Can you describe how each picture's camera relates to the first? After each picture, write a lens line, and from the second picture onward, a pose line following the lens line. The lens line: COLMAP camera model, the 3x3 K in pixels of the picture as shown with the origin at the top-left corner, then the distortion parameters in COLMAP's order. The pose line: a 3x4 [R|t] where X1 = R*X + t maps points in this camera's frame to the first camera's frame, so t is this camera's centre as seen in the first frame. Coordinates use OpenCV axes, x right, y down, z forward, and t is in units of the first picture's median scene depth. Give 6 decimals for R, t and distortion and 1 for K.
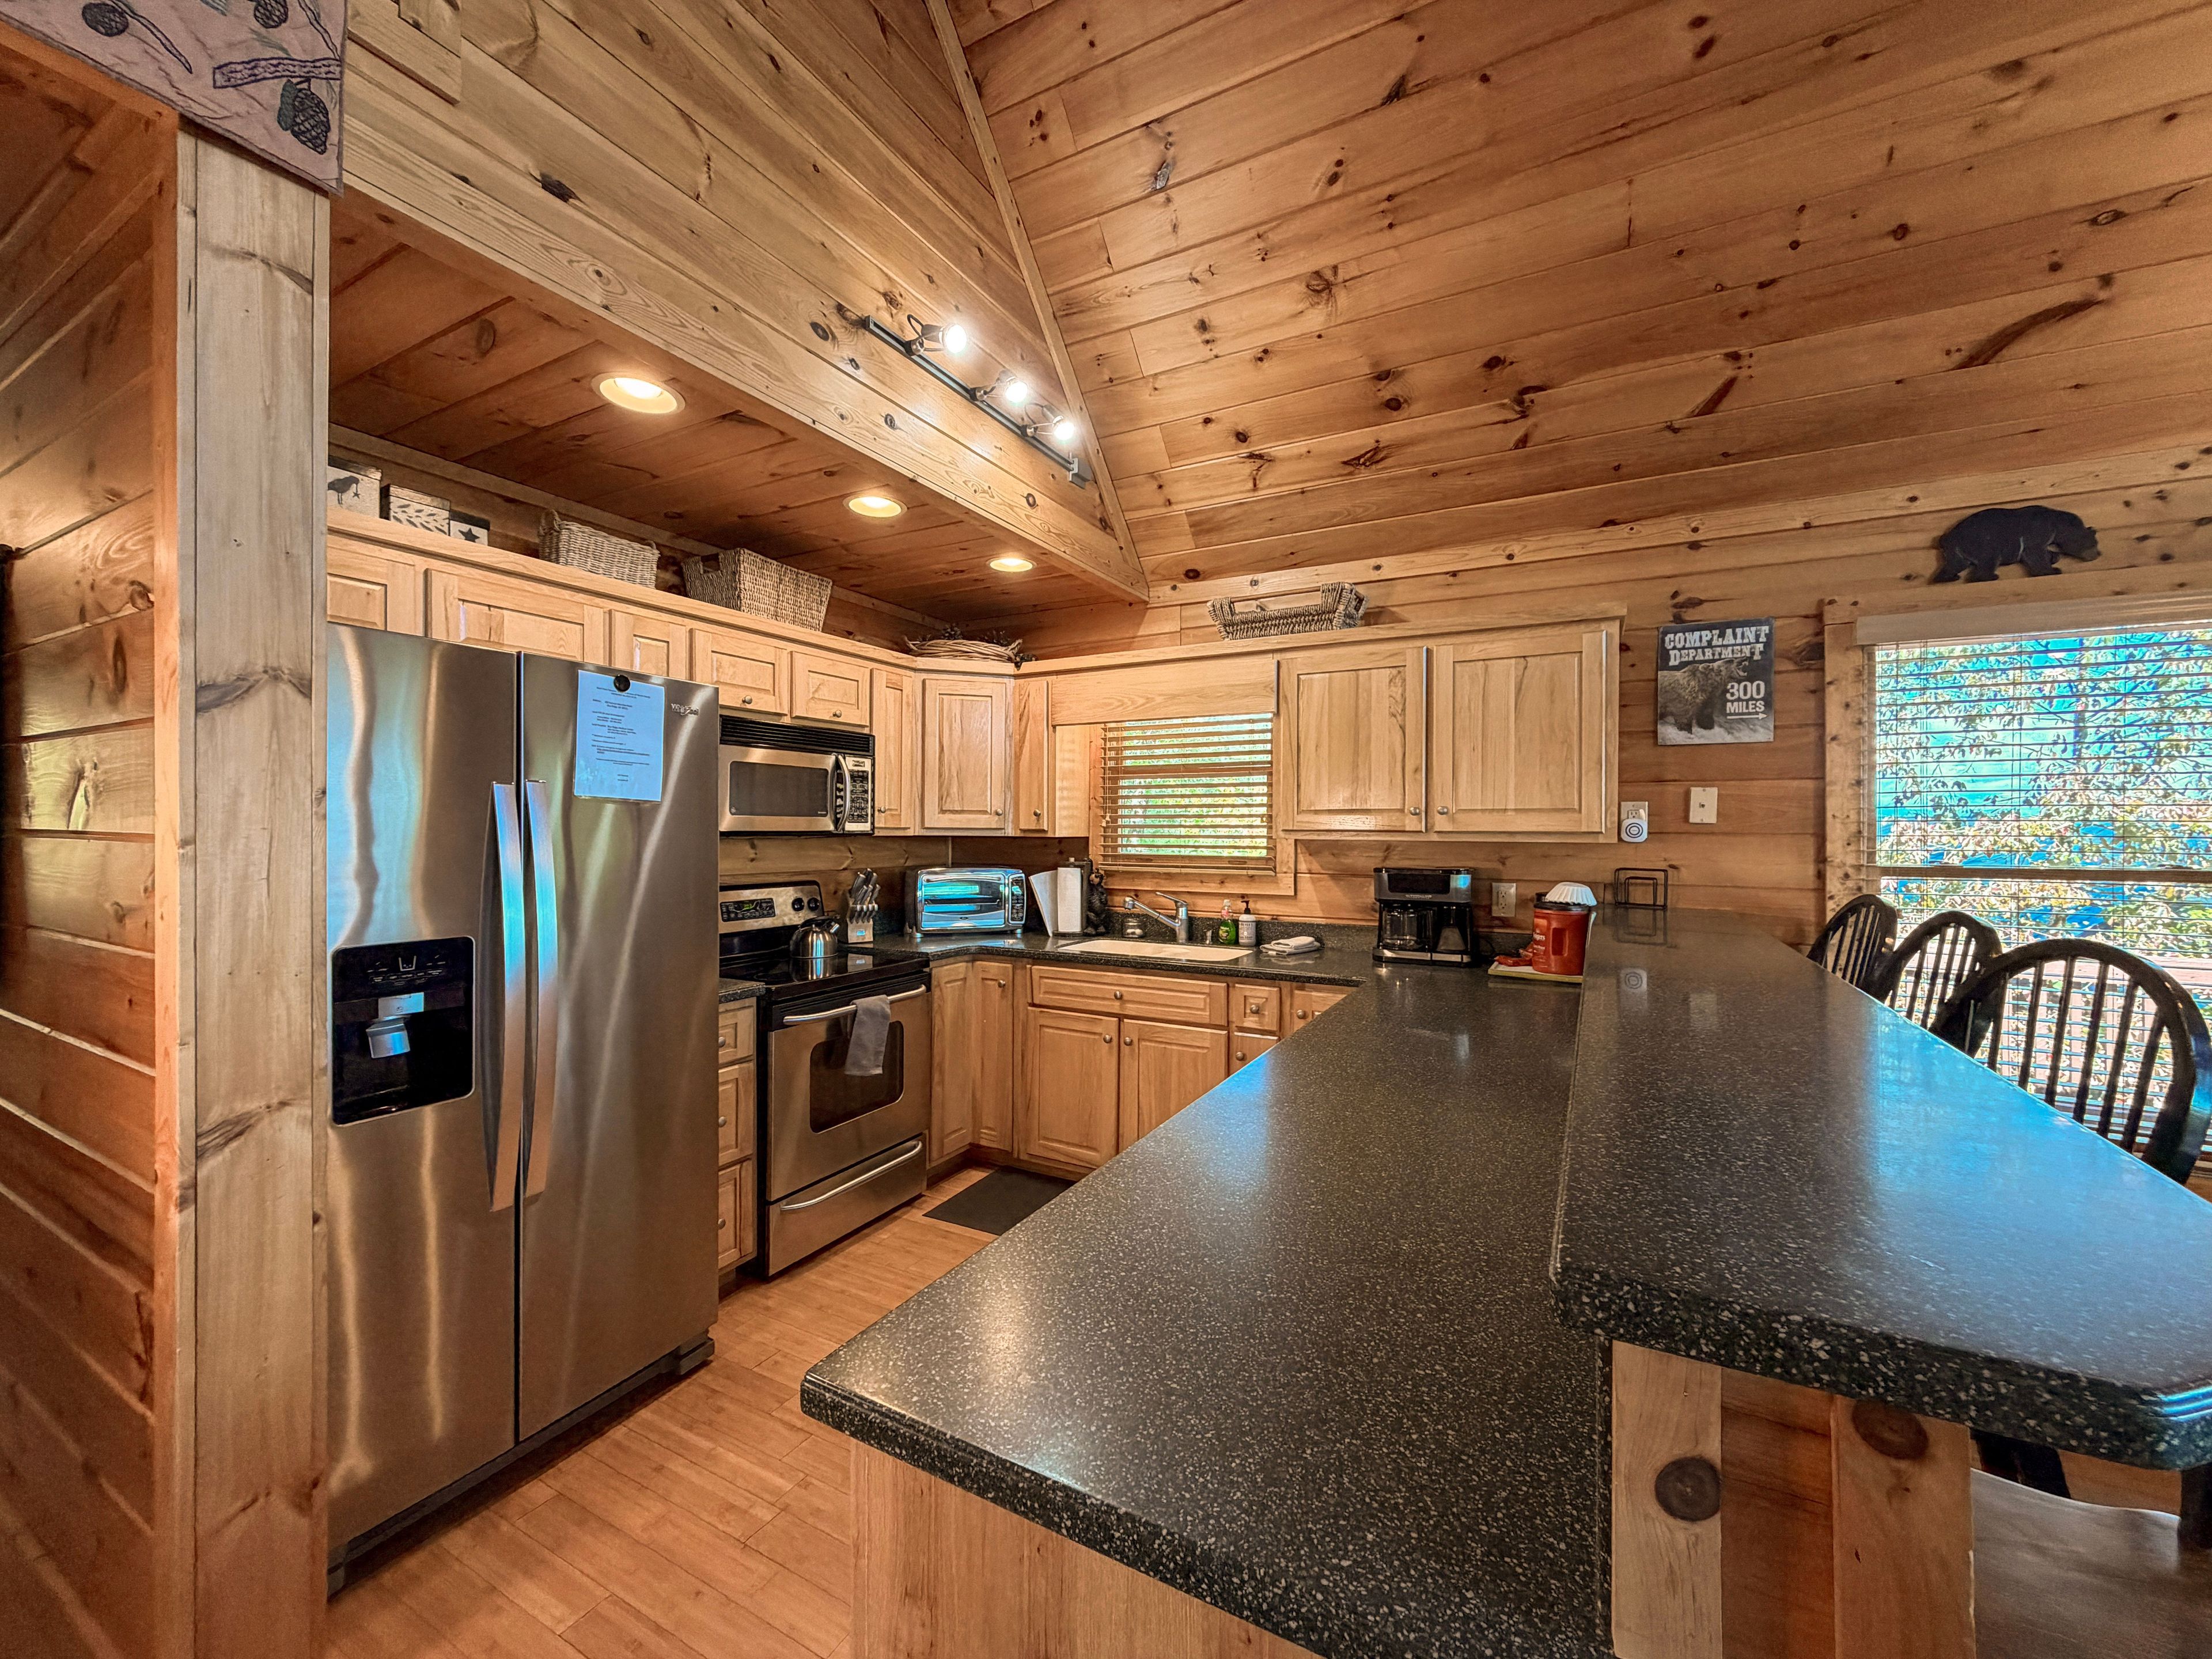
lens RADIAL K [[882.2, 0, 1096.2], [0, 882.2, 828.0], [0, 0, 1]] dist [0.000987, -0.000477]
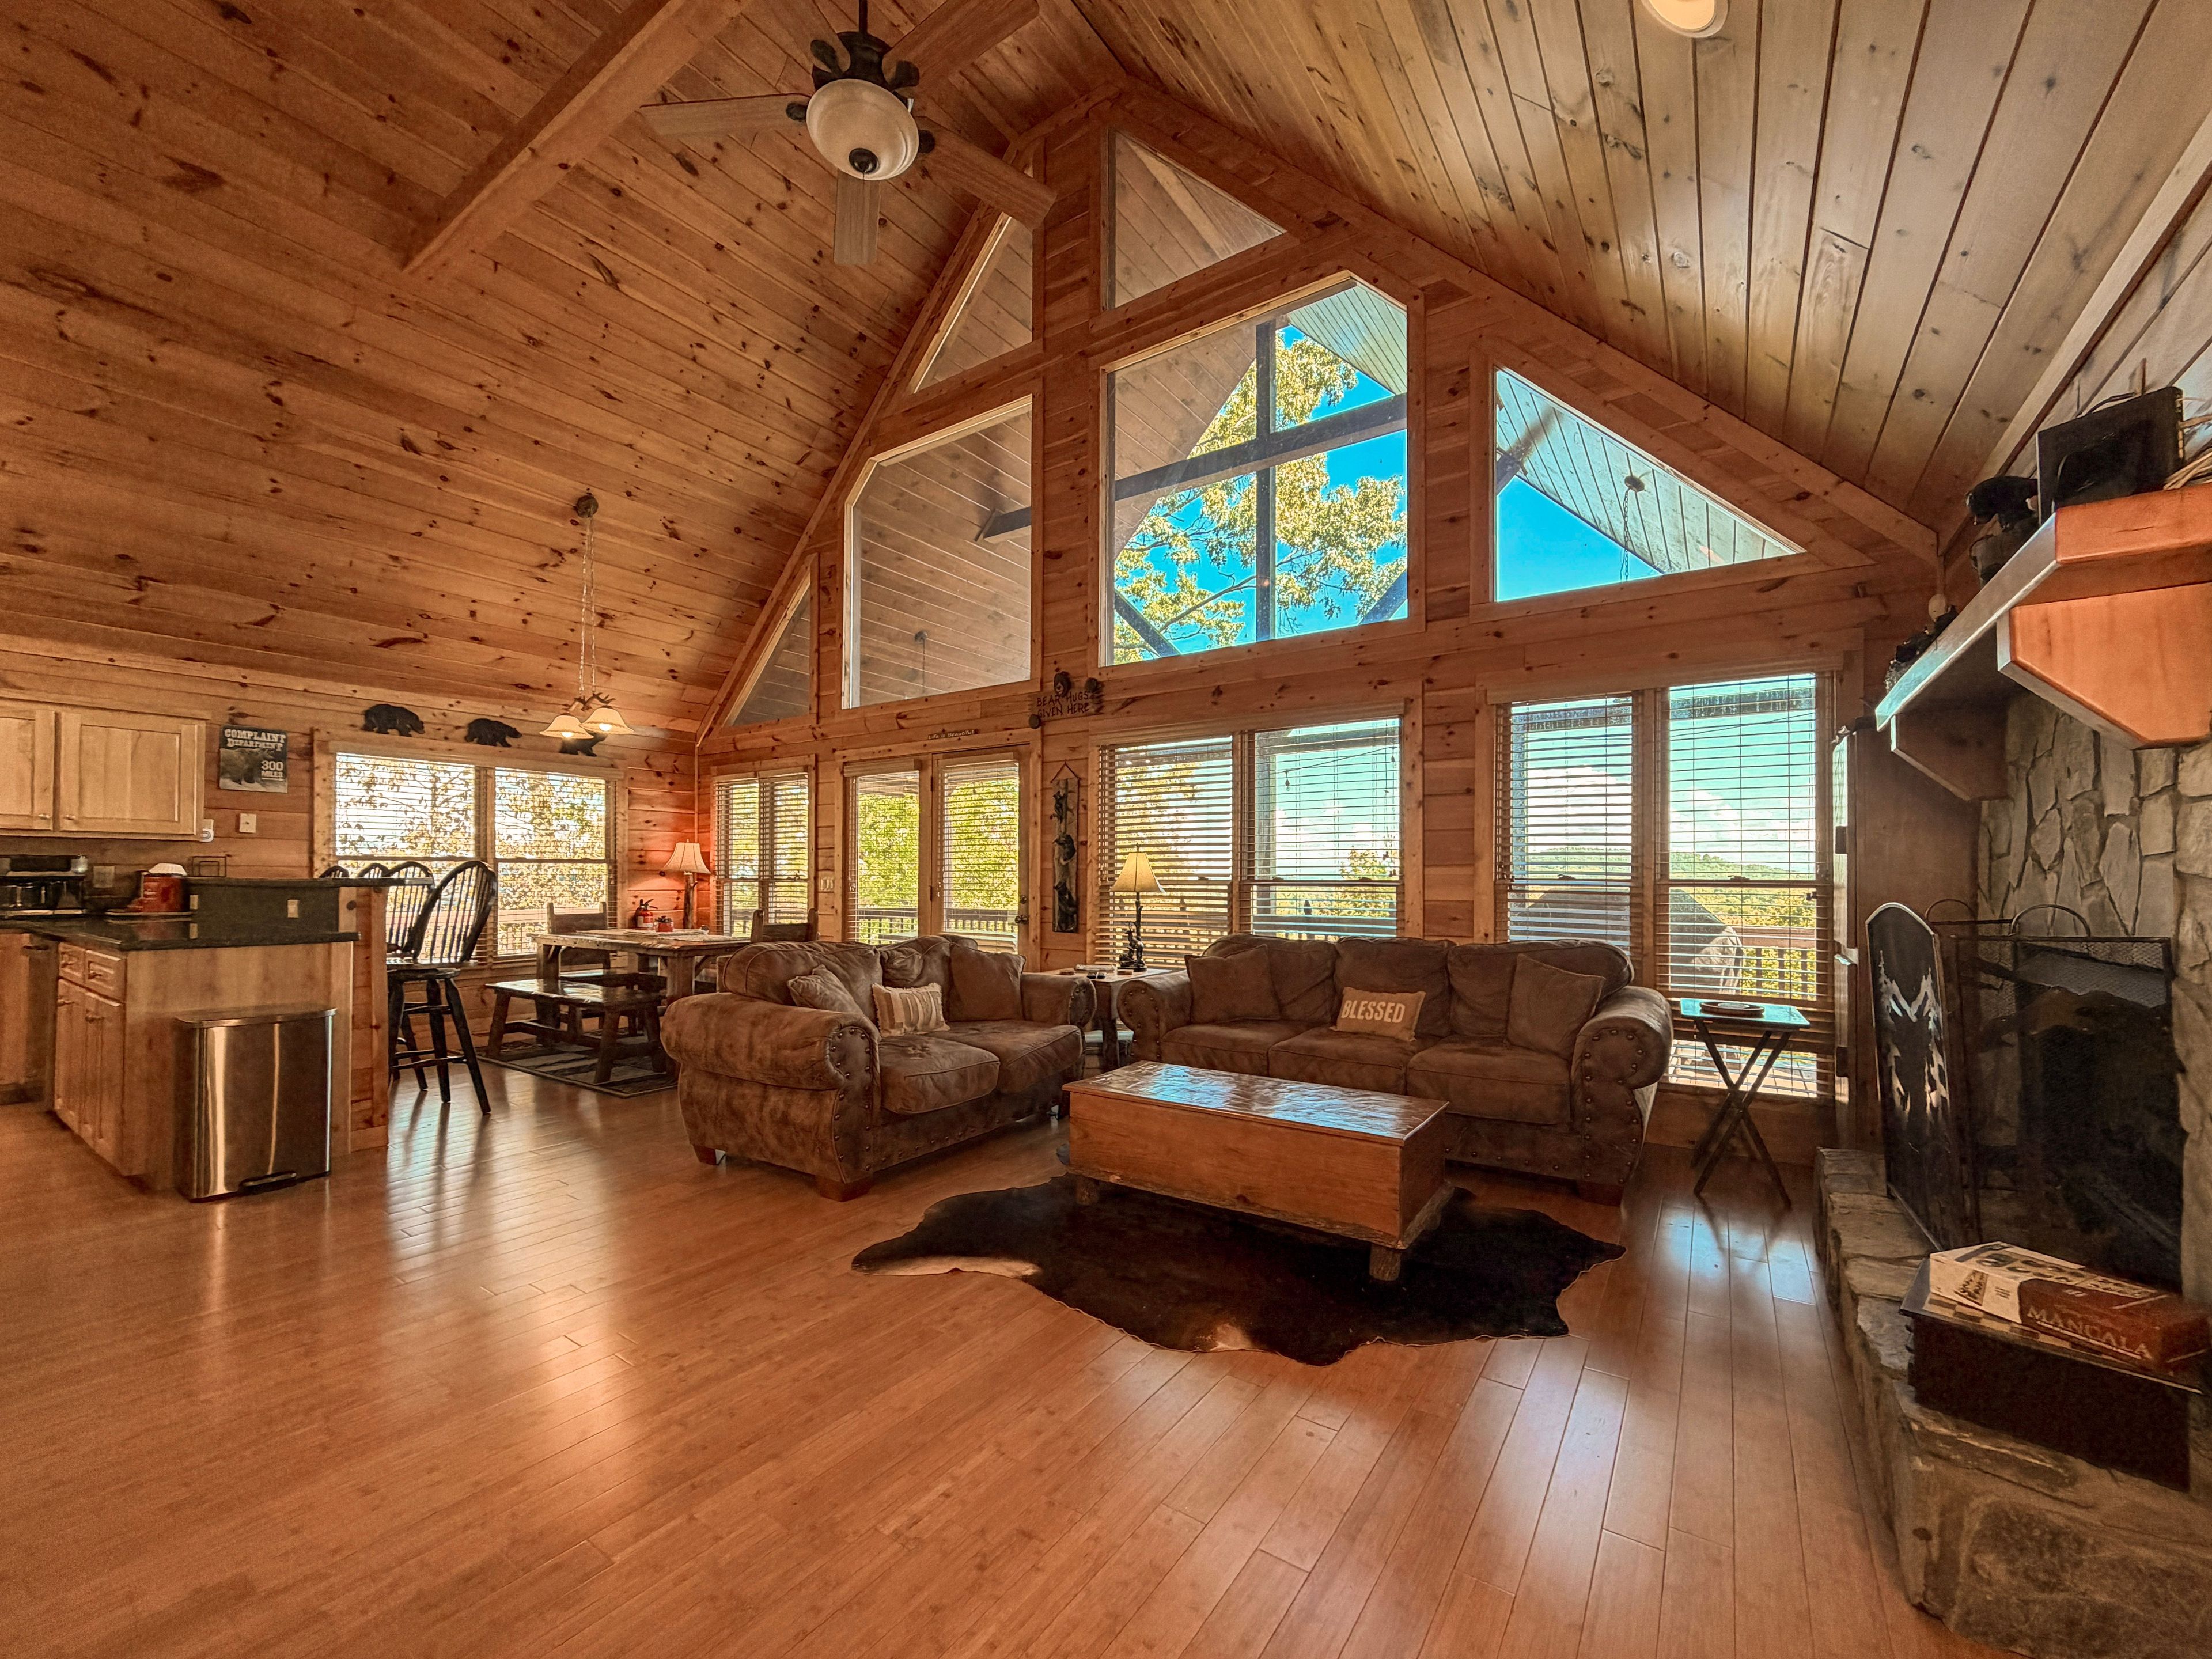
lens RADIAL K [[882.2, 0, 1112.4], [0, 882.2, 863.7], [0, 0, 1]] dist [0.000987, -0.000477]
pose [[0.084624, 0.010384, 0.996359, -1.077631], [0.001051, 0.999944, -0.010511, 0.086314], [-0.996412, 0.001937, 0.084608, -1.044783]]
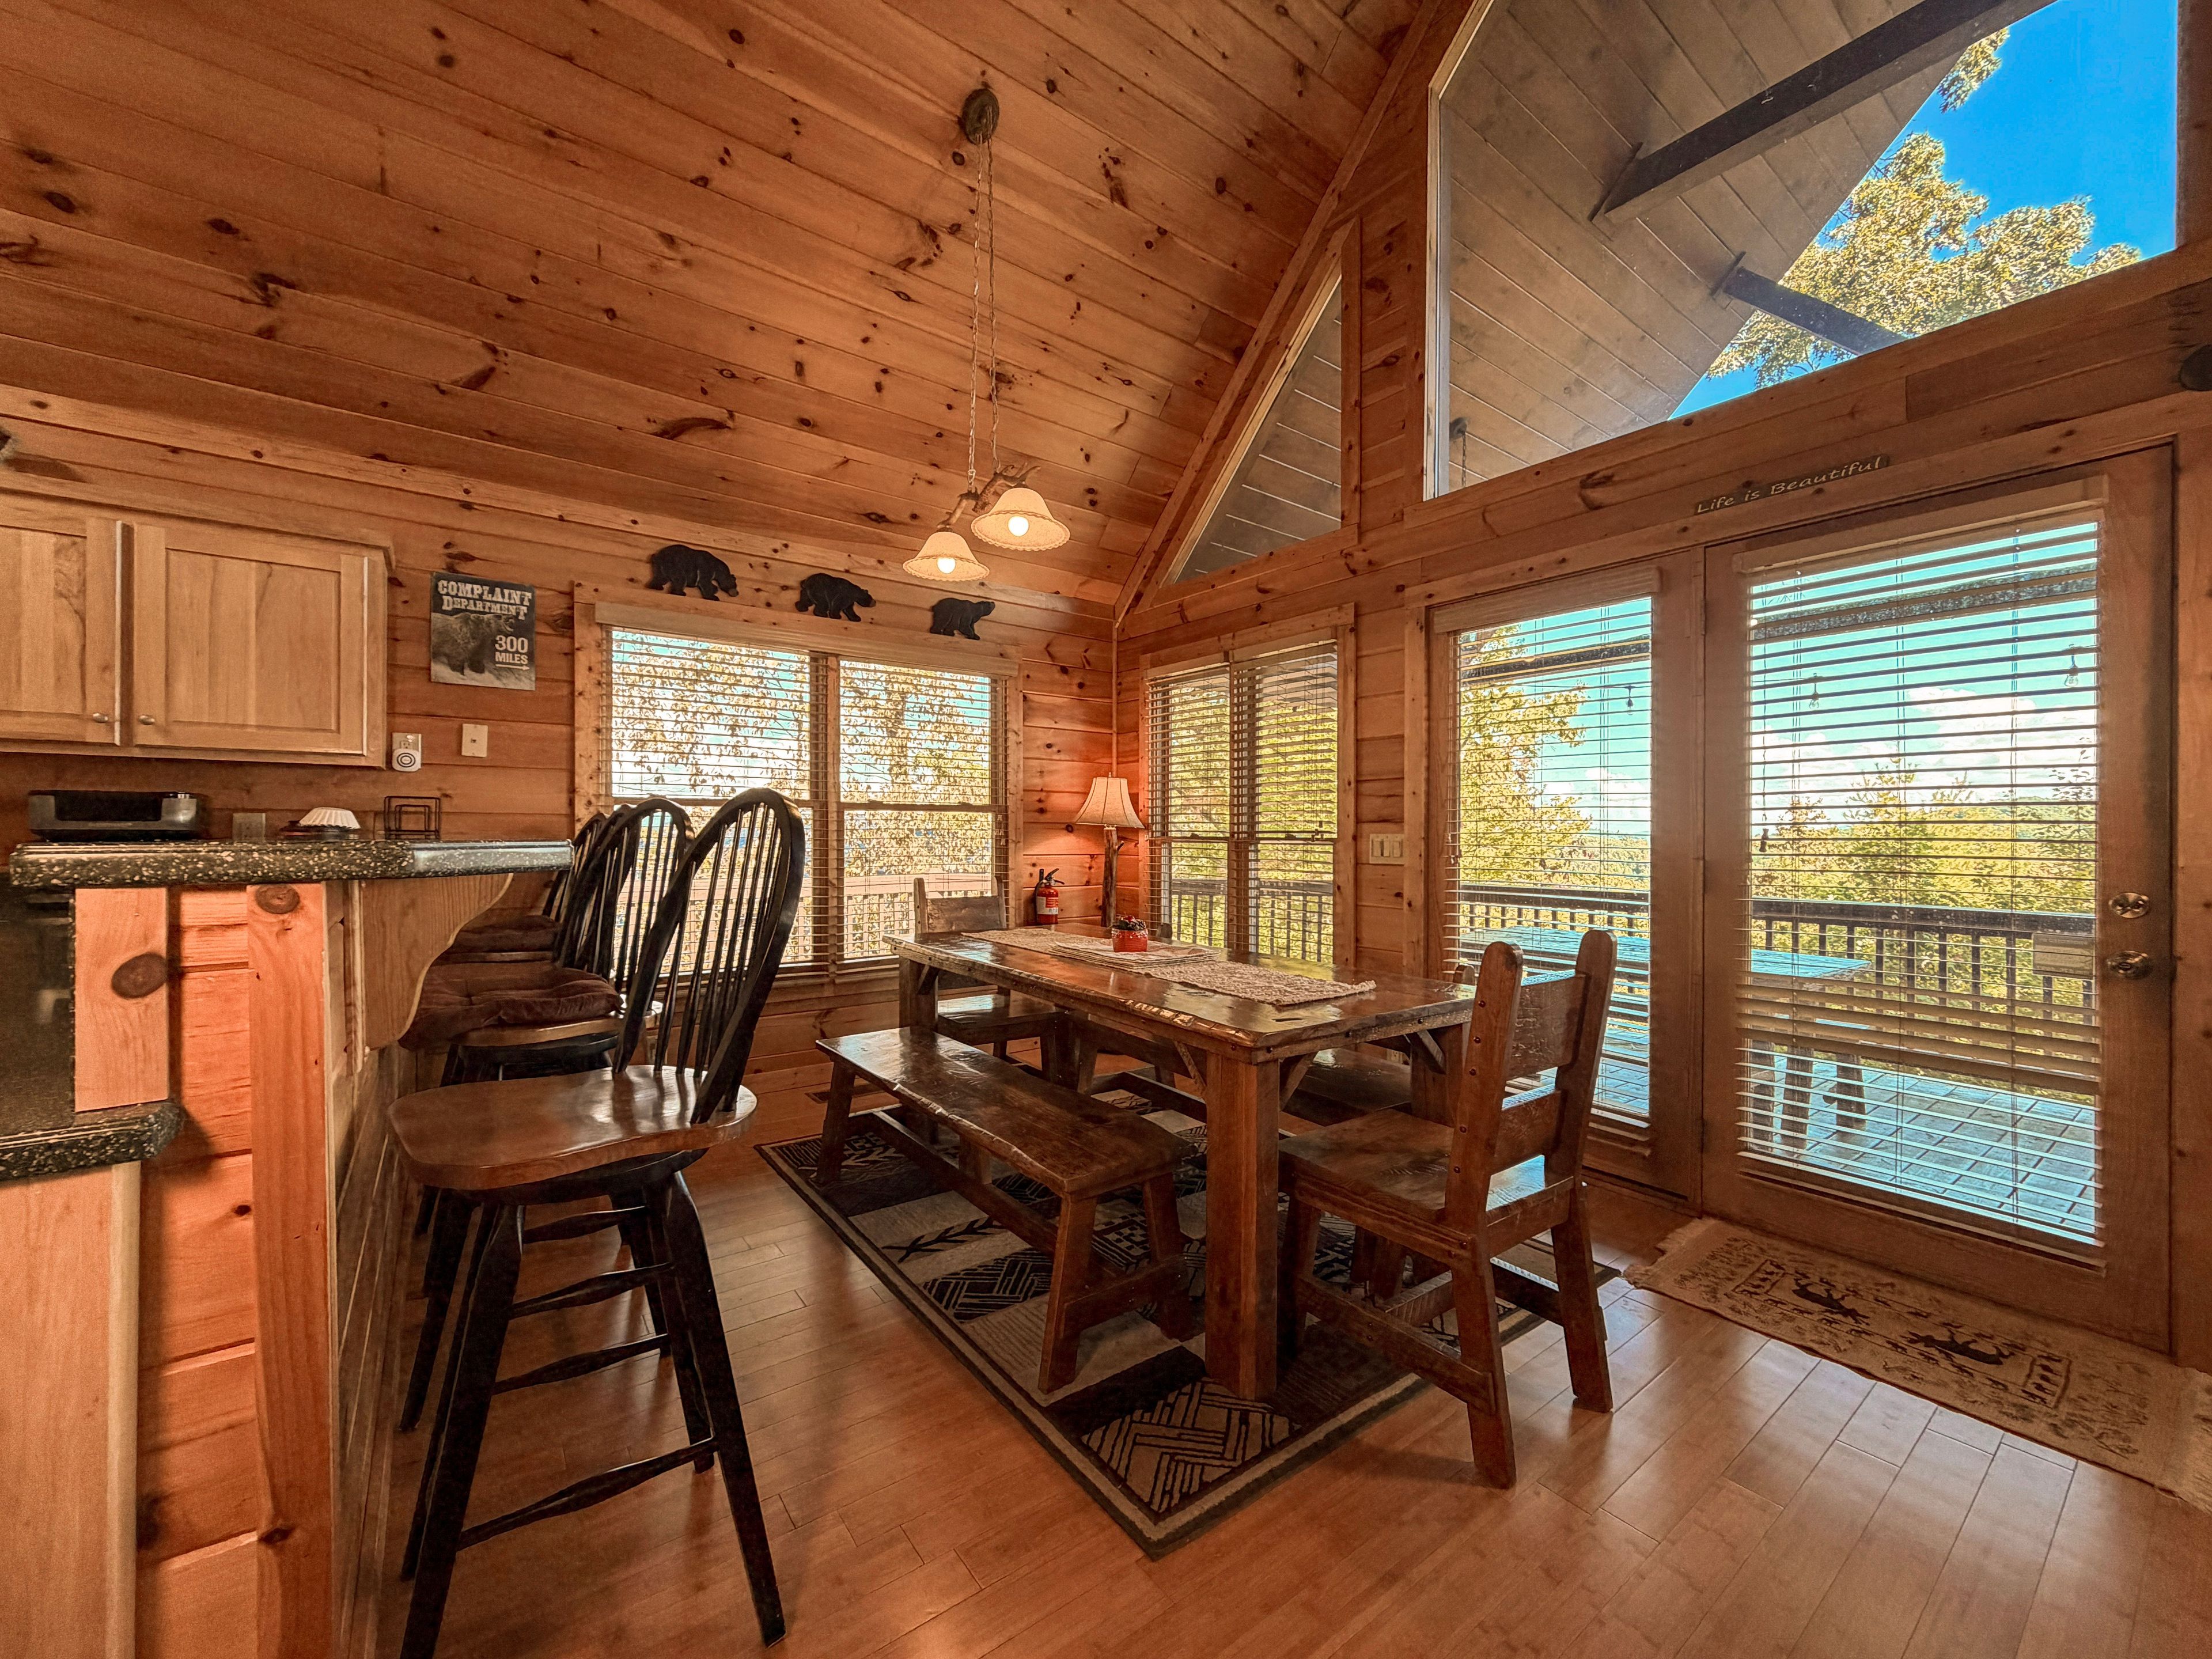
lens RADIAL K [[882.2, 0, 1116.0], [0, 882.2, 829.5], [0, 0, 1]] dist [0.000987, -0.000477]
pose [[0.404309, -0.001186, 0.914622, -0.006649], [-0.001584, 0.999997, 0.001996, 0.085817], [-0.914621, -0.002255, 0.404306, -0.200939]]
